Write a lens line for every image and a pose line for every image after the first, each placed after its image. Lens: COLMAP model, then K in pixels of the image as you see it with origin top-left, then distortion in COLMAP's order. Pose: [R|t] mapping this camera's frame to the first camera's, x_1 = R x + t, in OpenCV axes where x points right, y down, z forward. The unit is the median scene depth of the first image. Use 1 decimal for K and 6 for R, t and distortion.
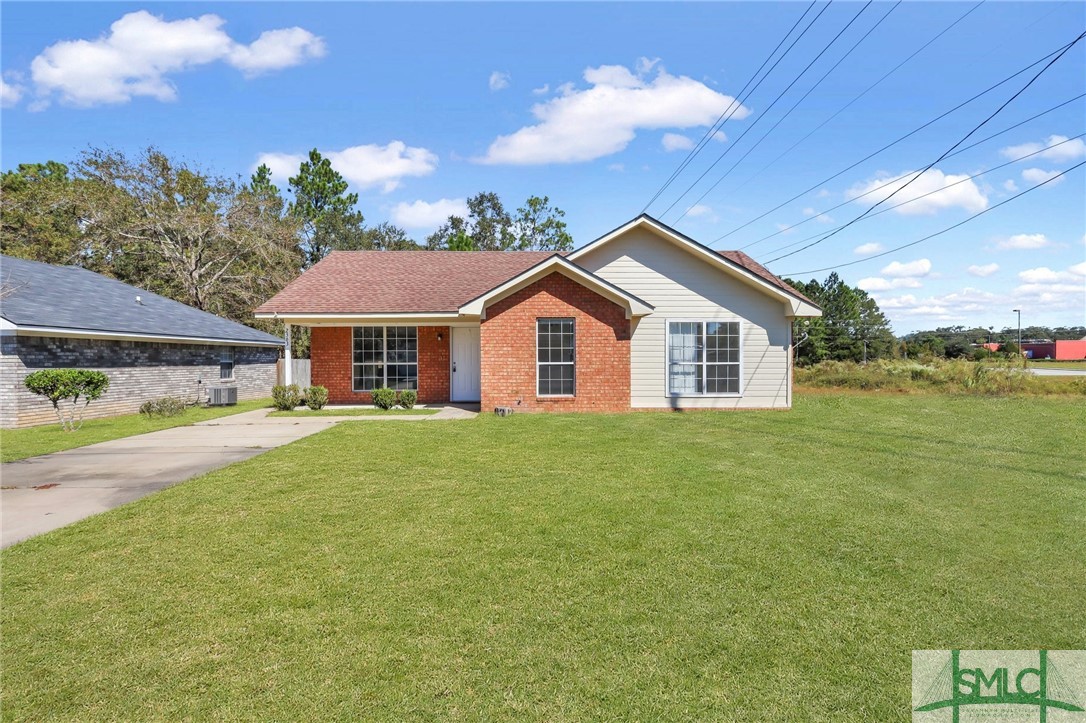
lens RADIAL K [[511.0, 0, 539.6], [0, 511.0, 361.4], [0, 0, 1]] dist [-0.009965, -0.000033]
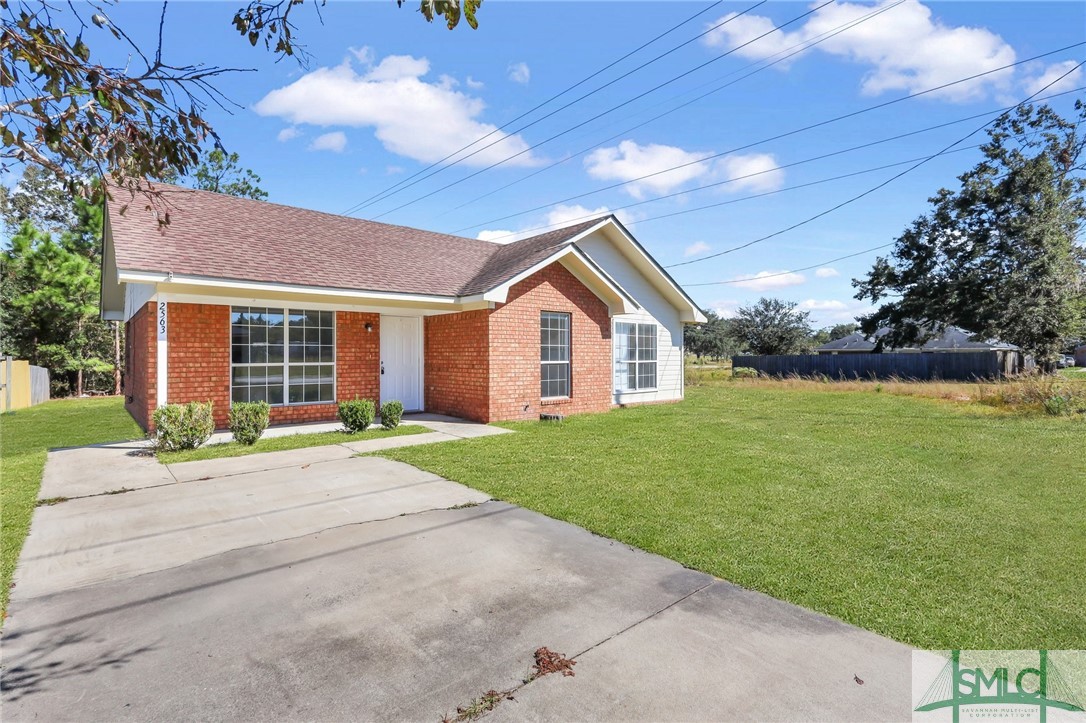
lens RADIAL K [[511.0, 0, 553.4], [0, 511.0, 367.7], [0, 0, 1]] dist [-0.009965, -0.000033]
pose [[0.750479, -0.012153, 0.660783, -0.534319], [0.002972, 0.999883, 0.015014, -0.000049], [-0.660888, -0.009304, 0.750427, 0.297311]]
